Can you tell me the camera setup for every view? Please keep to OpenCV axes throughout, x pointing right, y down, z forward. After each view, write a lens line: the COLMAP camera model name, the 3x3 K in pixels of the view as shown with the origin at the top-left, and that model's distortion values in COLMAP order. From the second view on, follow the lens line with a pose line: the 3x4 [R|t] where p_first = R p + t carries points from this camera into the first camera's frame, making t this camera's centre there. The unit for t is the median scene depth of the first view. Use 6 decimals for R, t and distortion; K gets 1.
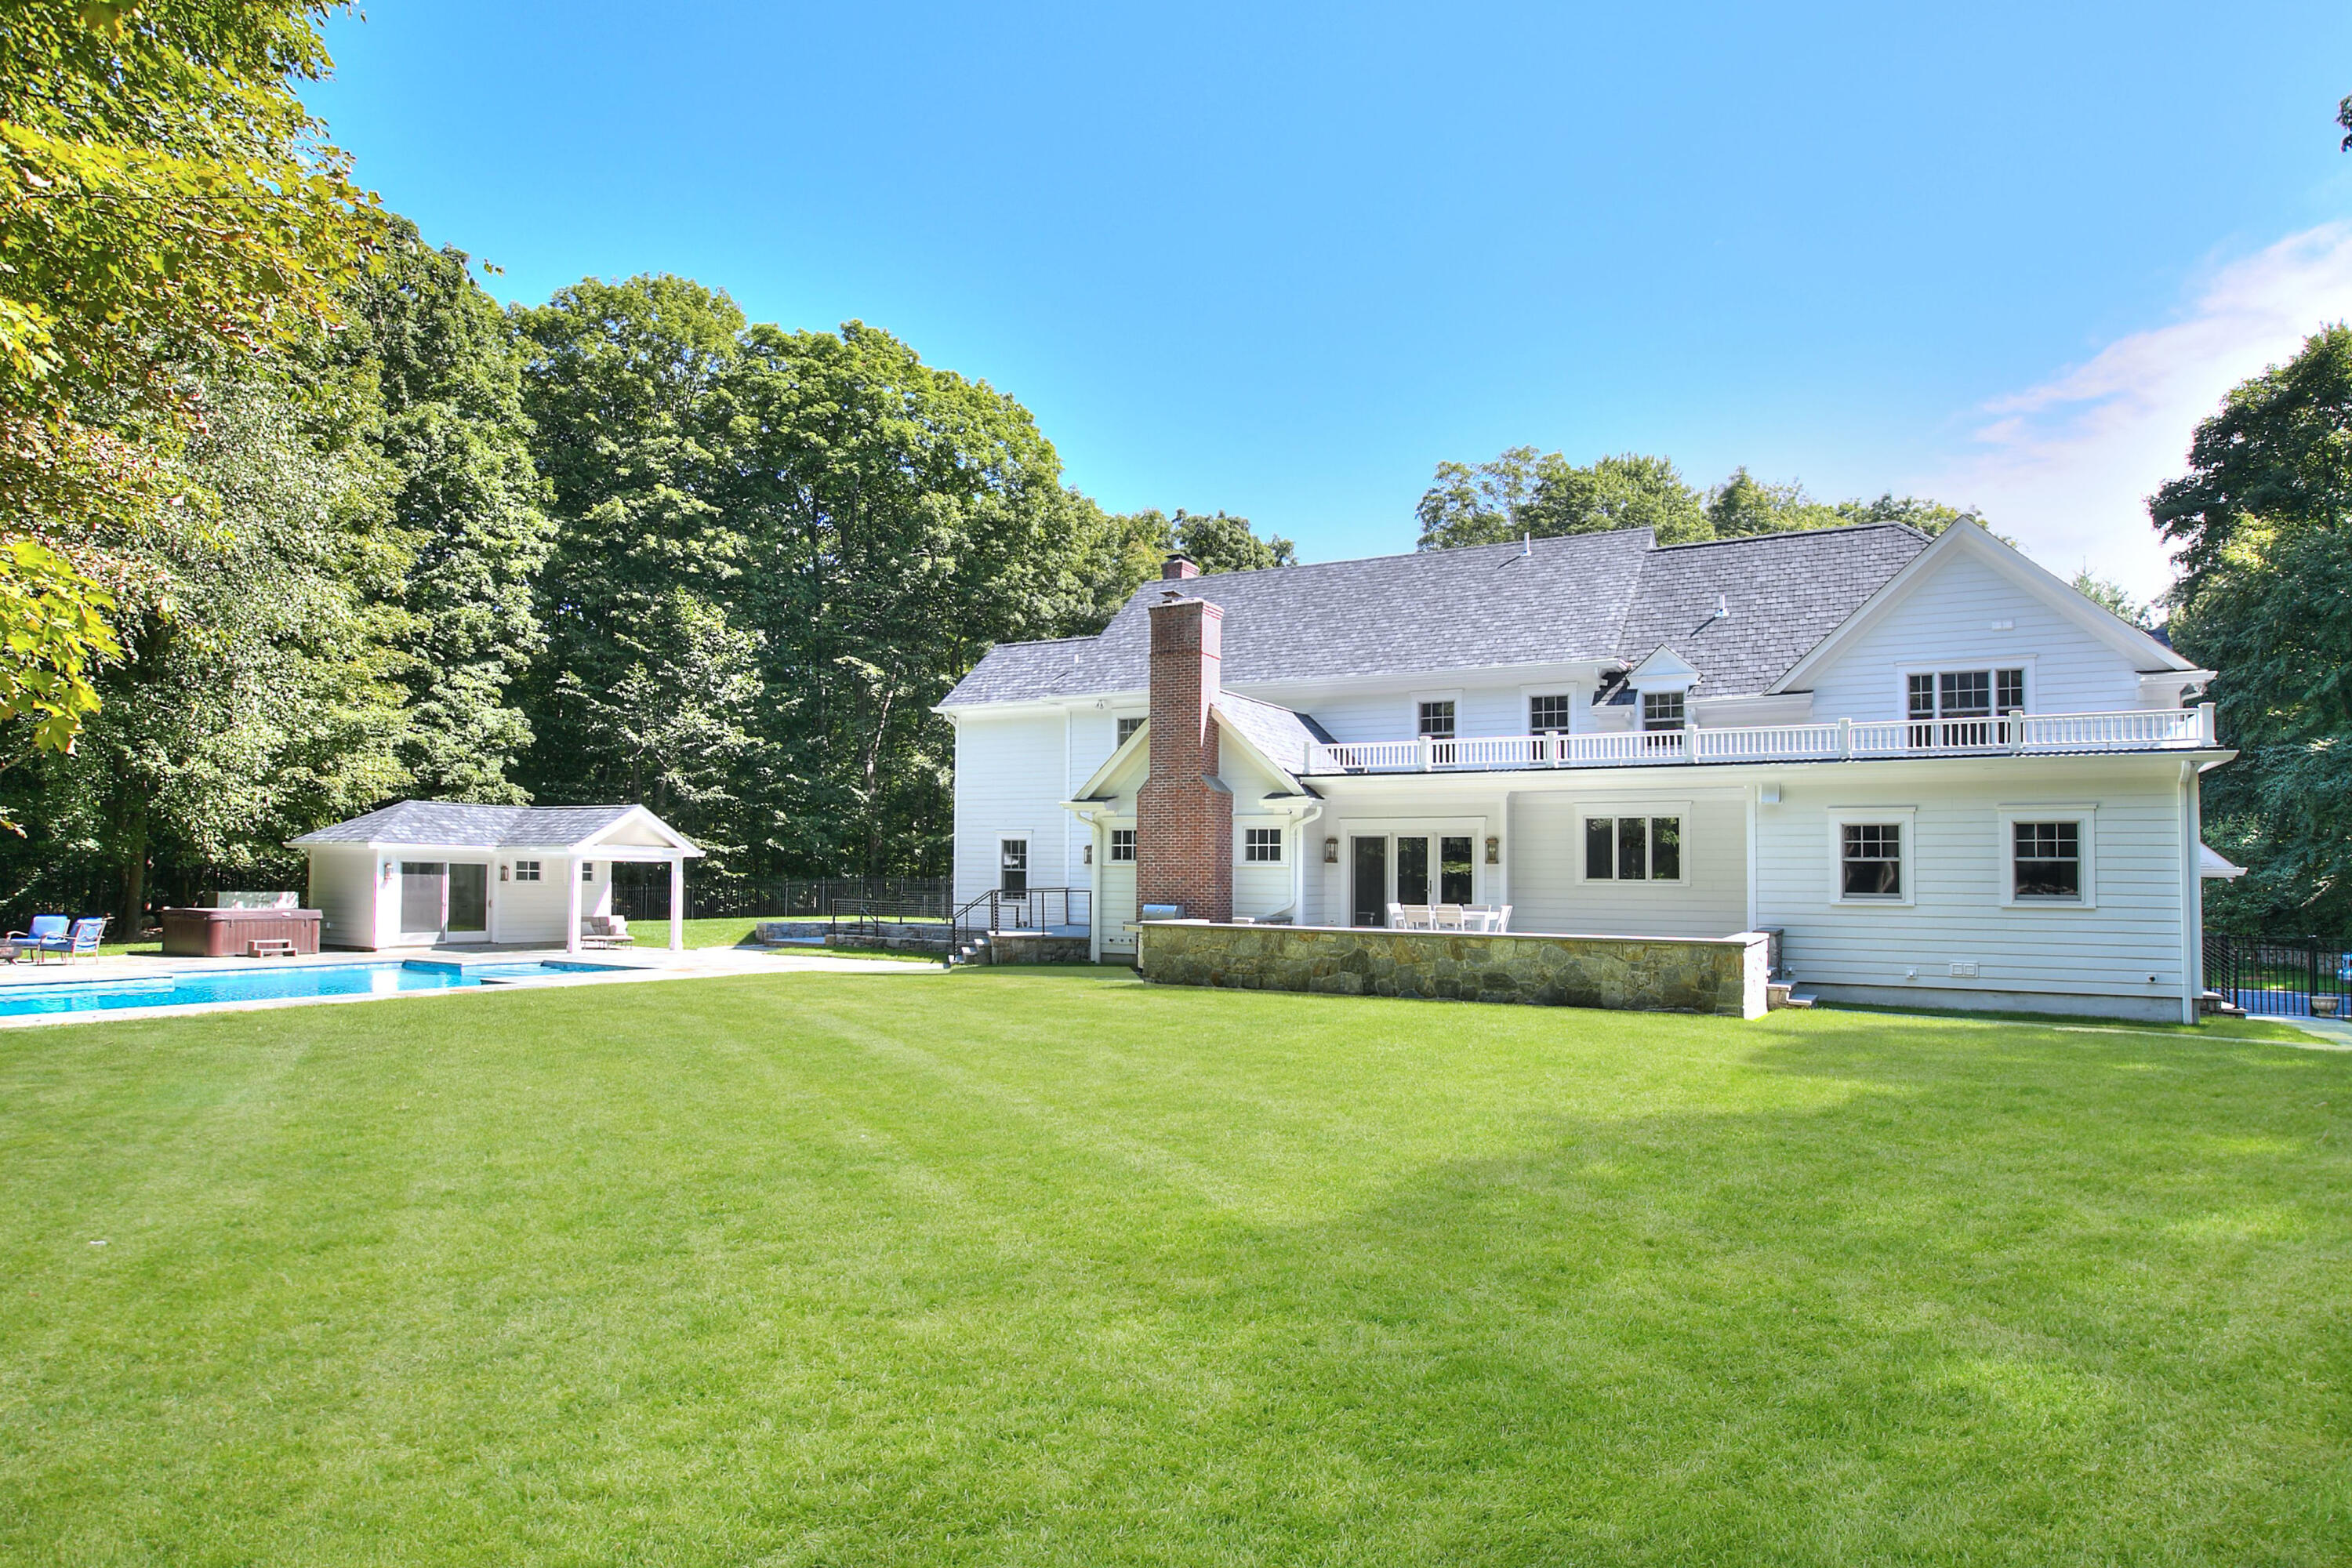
lens RADIAL K [[1252.8, 0, 1173.7], [0, 1252.8, 857.3], [0, 0, 1]] dist [-0.015315, 0.013939]
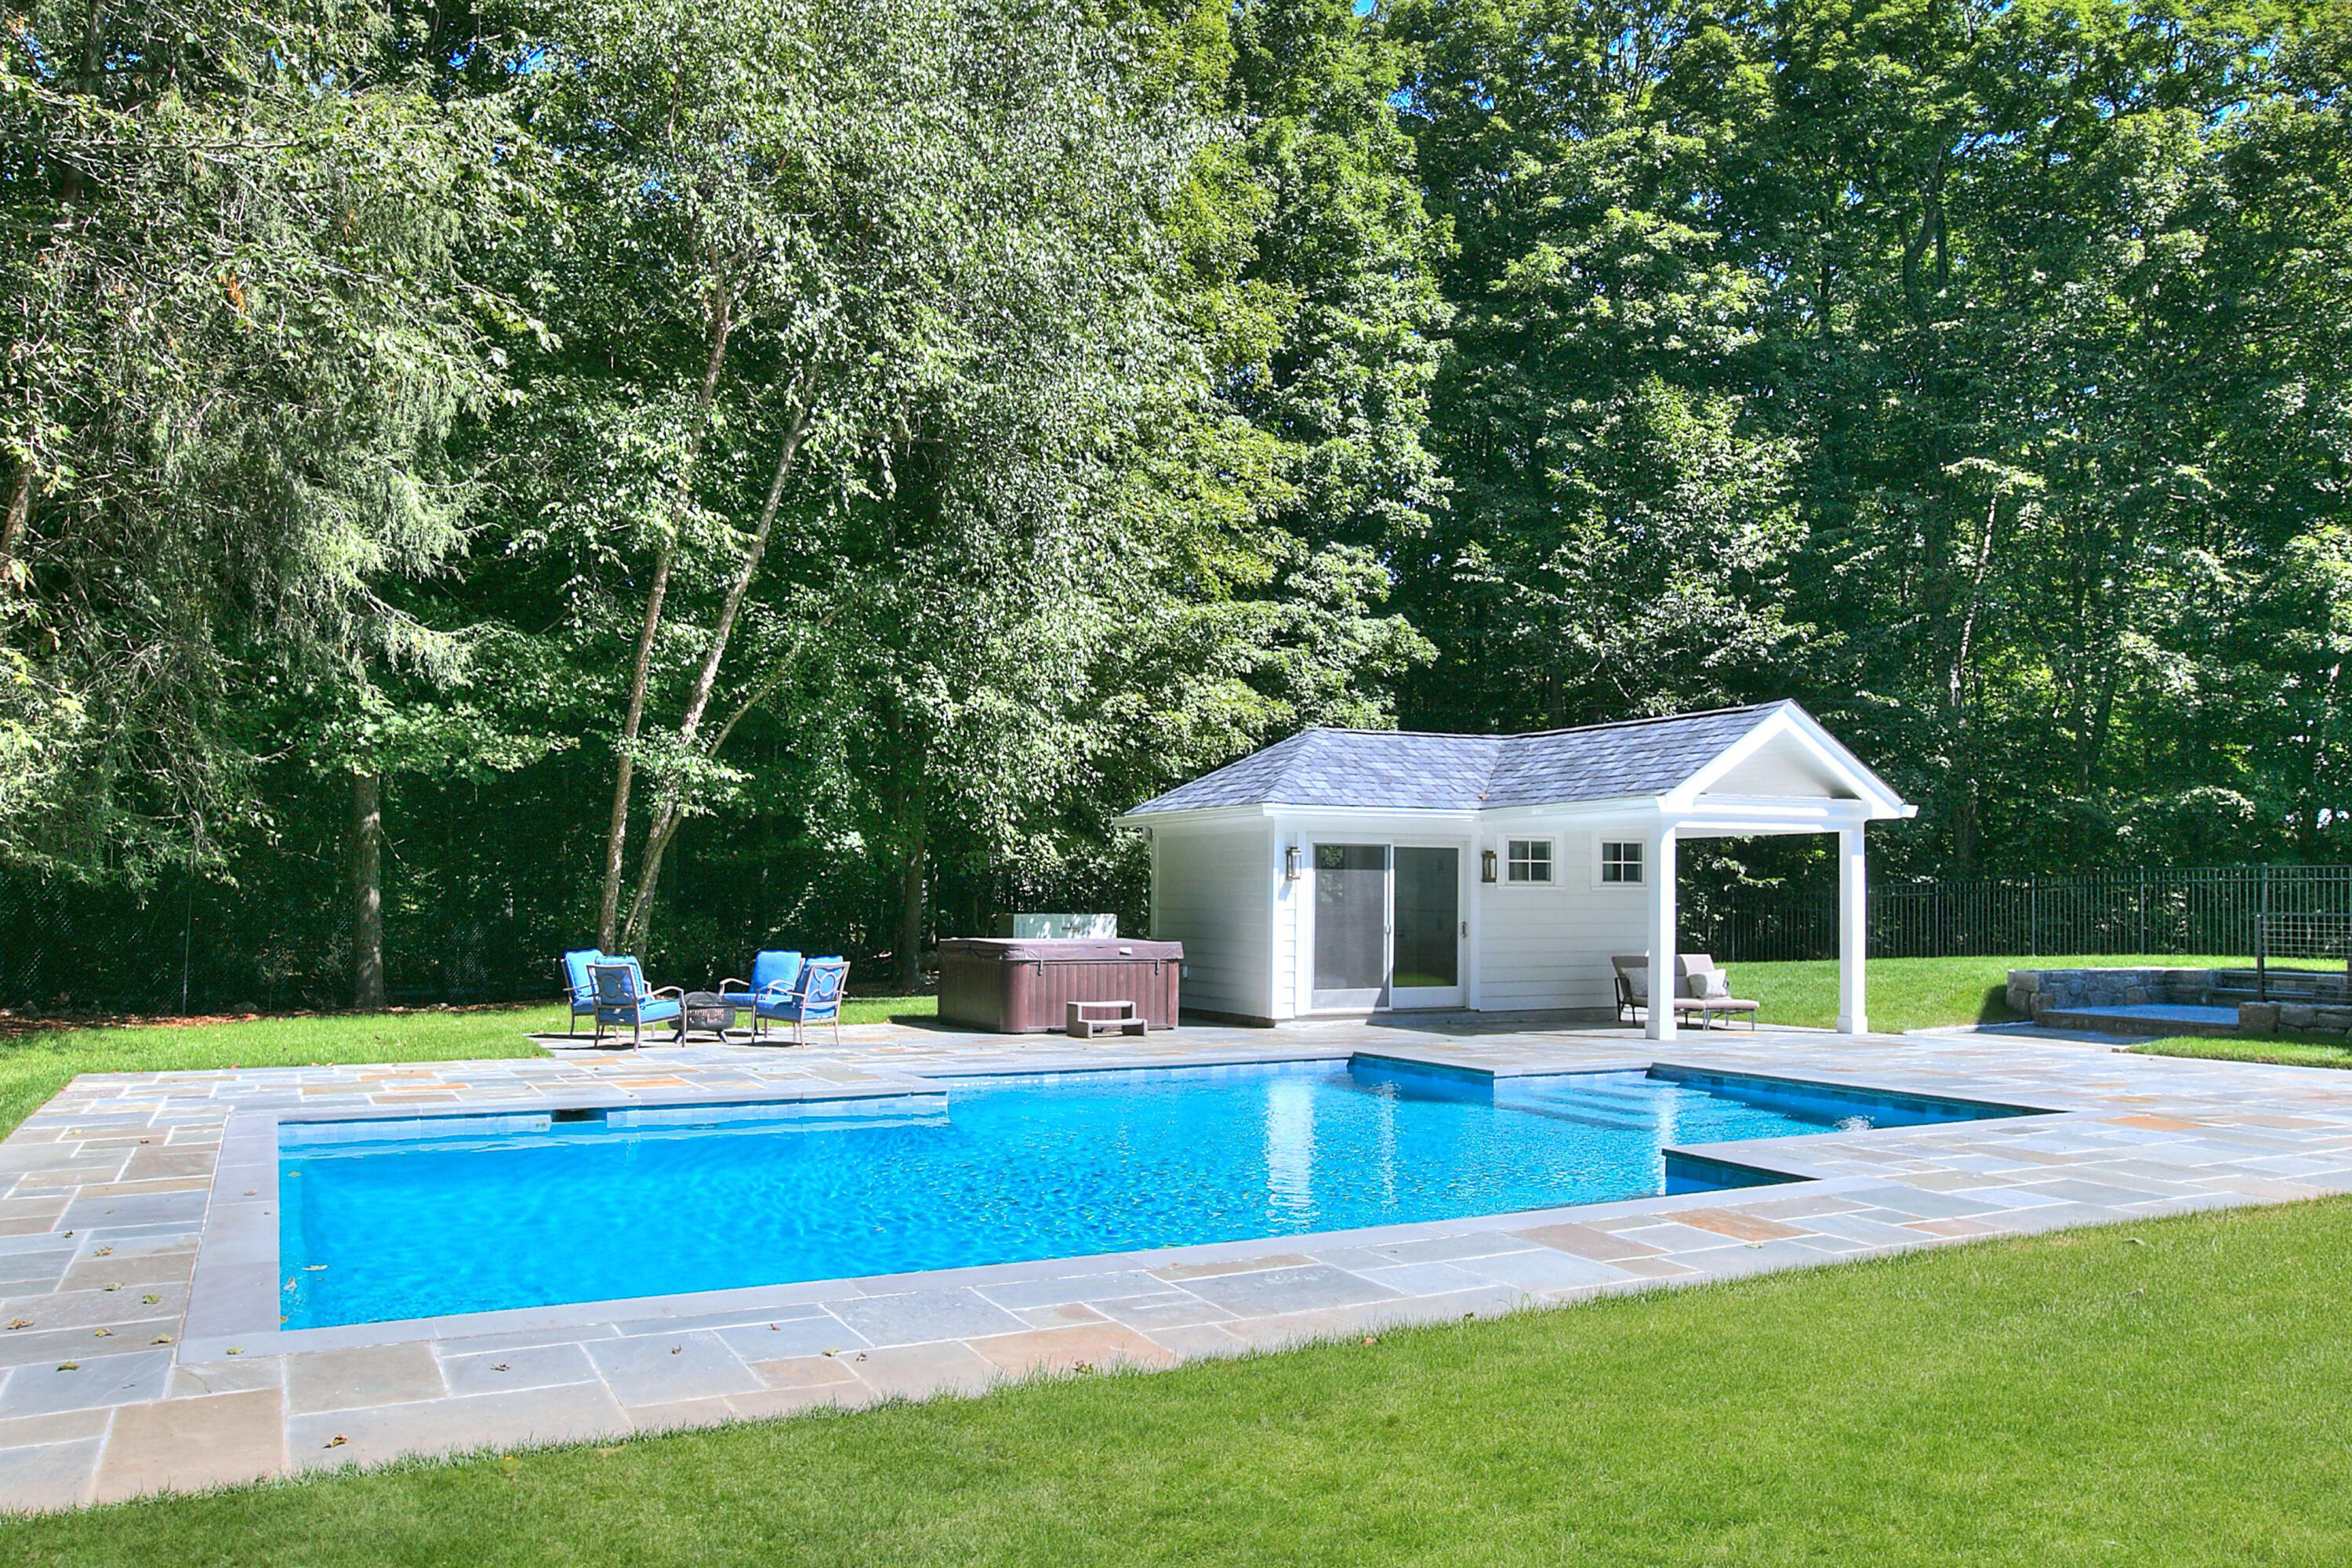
lens RADIAL K [[1874.4, 0, 1176.0], [0, 1874.4, 784.0], [0, 0, 1]] dist [-0.068187, -0.000200]
pose [[0.842521, -0.043204, -0.536929, -0.166869], [0.020526, 0.998629, -0.048147, 0.008888], [0.538273, 0.029543, 0.842253, 0.217132]]
